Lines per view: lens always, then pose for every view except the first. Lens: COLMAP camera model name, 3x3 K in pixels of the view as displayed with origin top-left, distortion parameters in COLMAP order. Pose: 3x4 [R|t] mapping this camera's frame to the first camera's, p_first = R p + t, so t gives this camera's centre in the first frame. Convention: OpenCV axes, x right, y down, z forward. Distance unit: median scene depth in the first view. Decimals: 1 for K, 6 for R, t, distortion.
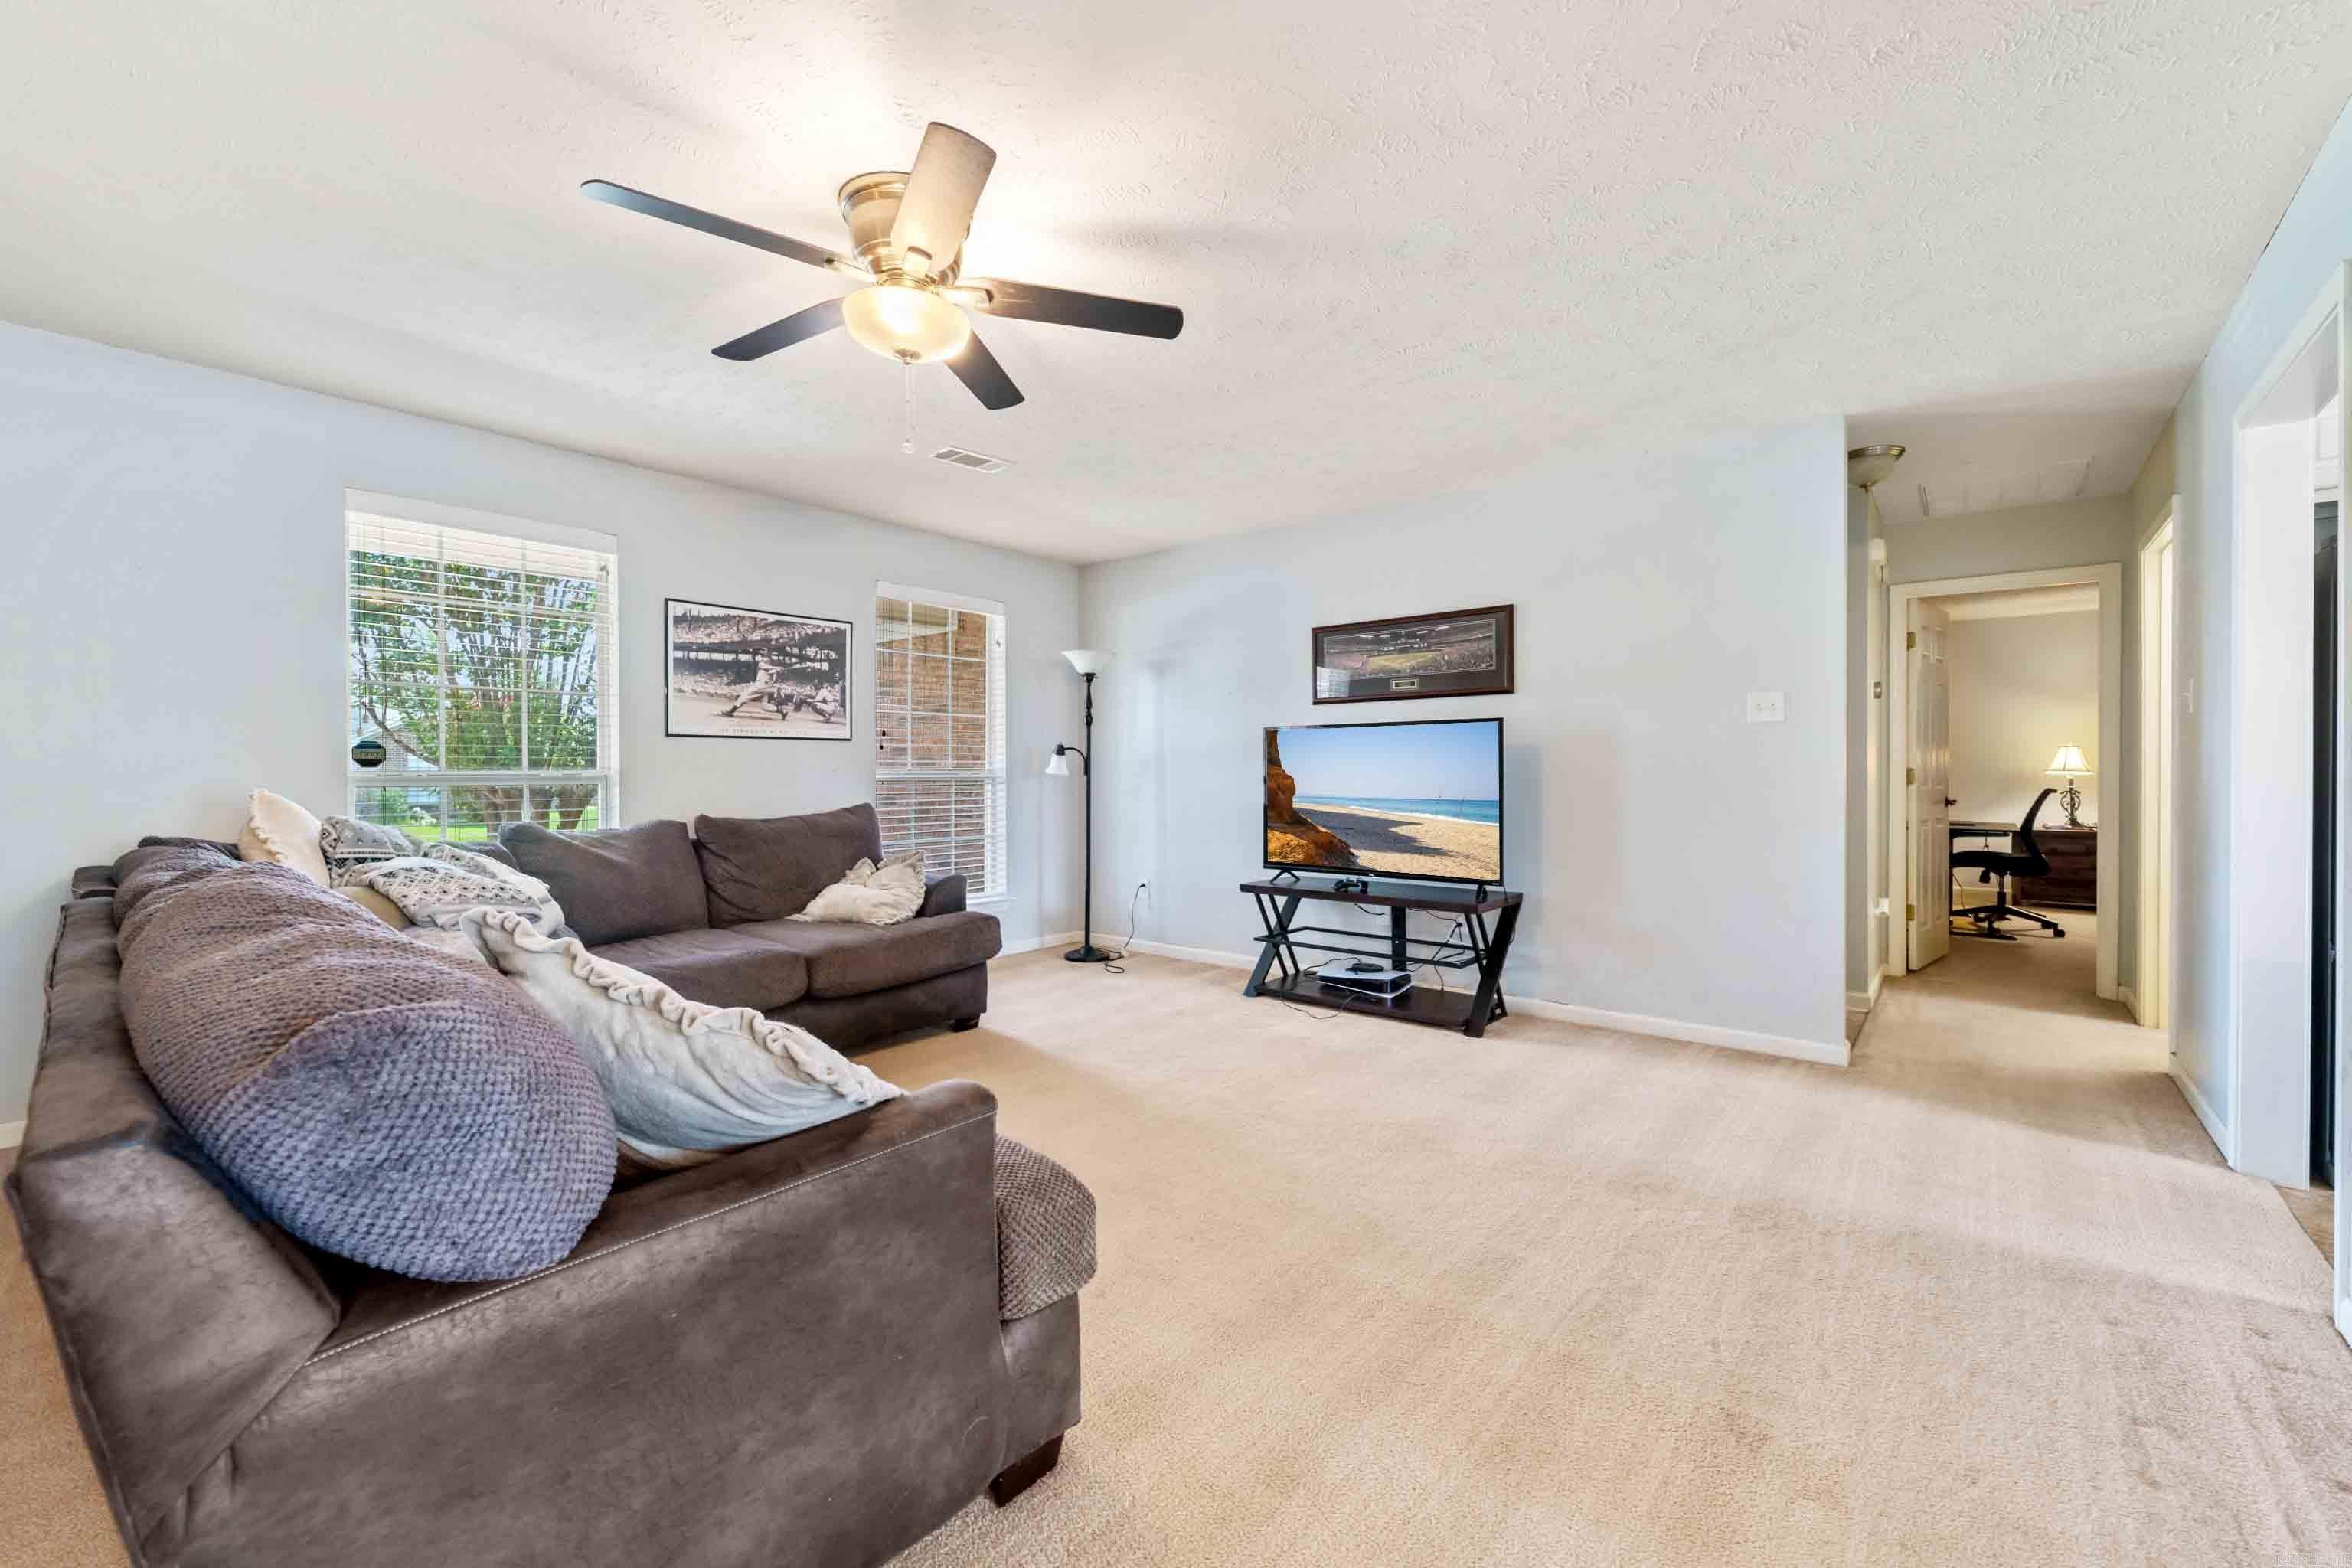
lens RADIAL K [[947.2, 0, 1184.7], [0, 947.2, 772.5], [0, 0, 1]] dist [0.000448, -0.000152]
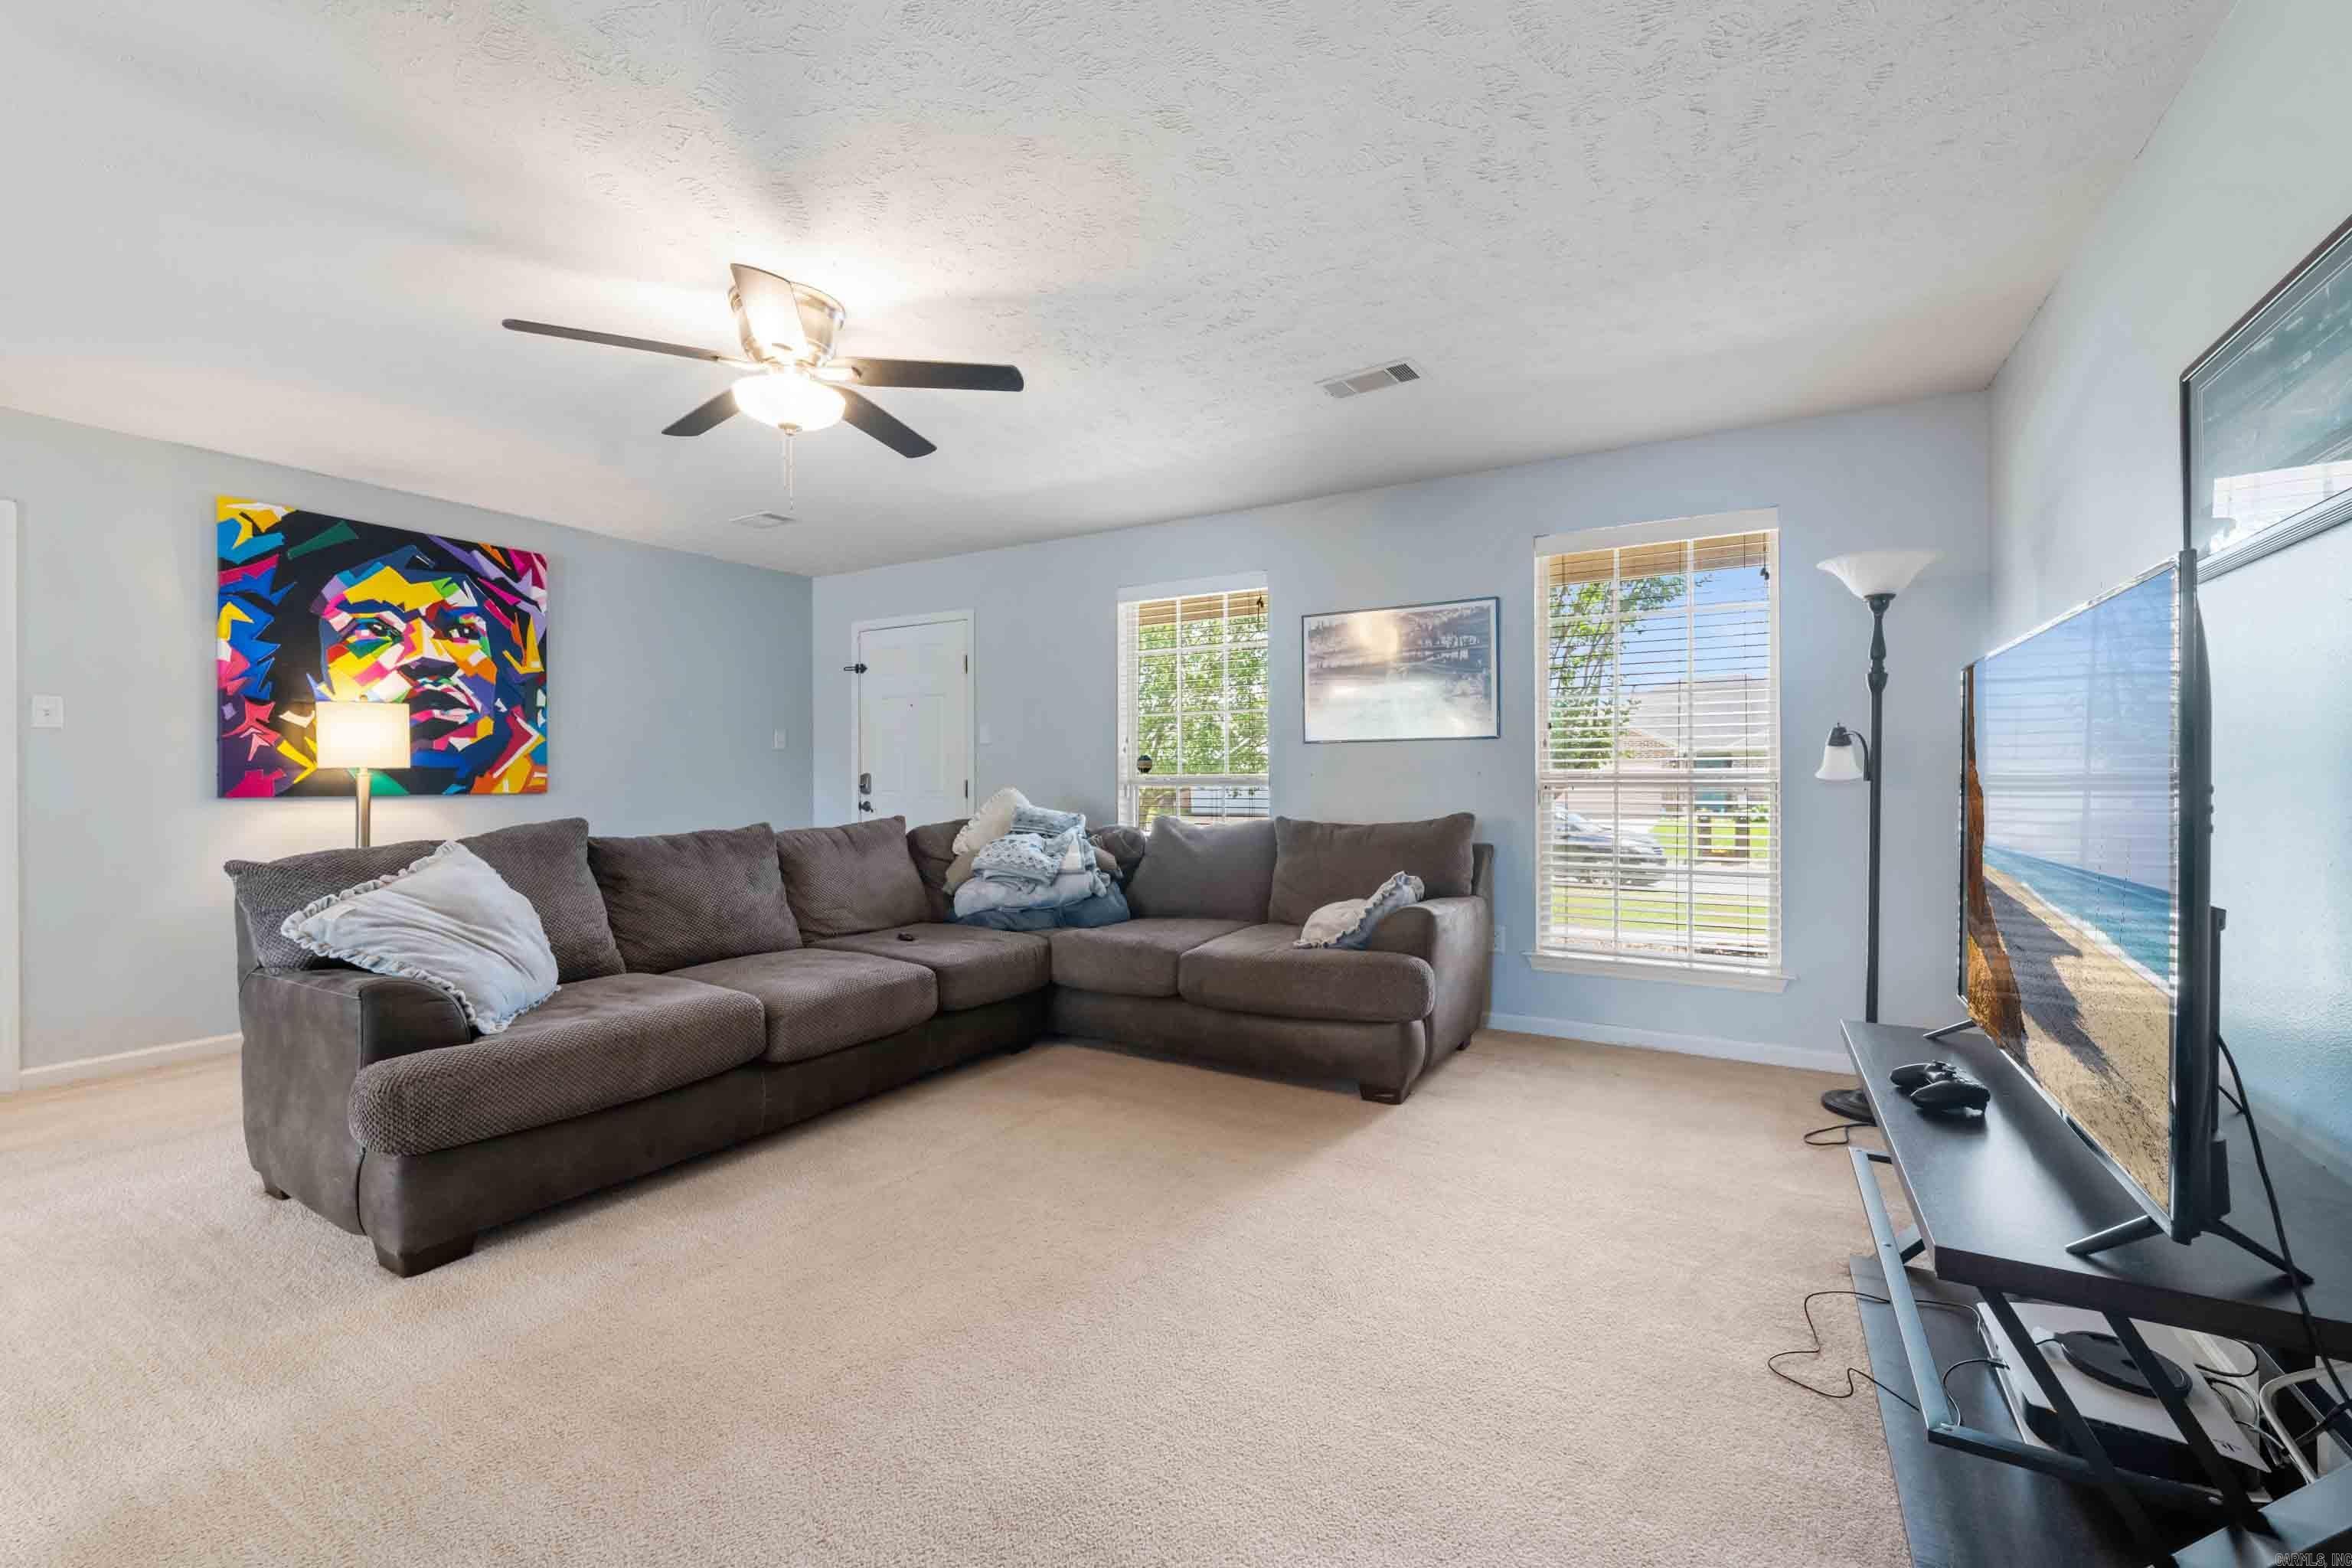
lens RADIAL K [[947.2, 0, 1184.7], [0, 947.2, 772.5], [0, 0, 1]] dist [0.000448, -0.000152]
pose [[0.166062, -0.009461, -0.986070, 0.435134], [-0.004543, 0.999936, -0.010359, 0.006467], [0.986105, 0.006200, 0.166009, 0.602634]]
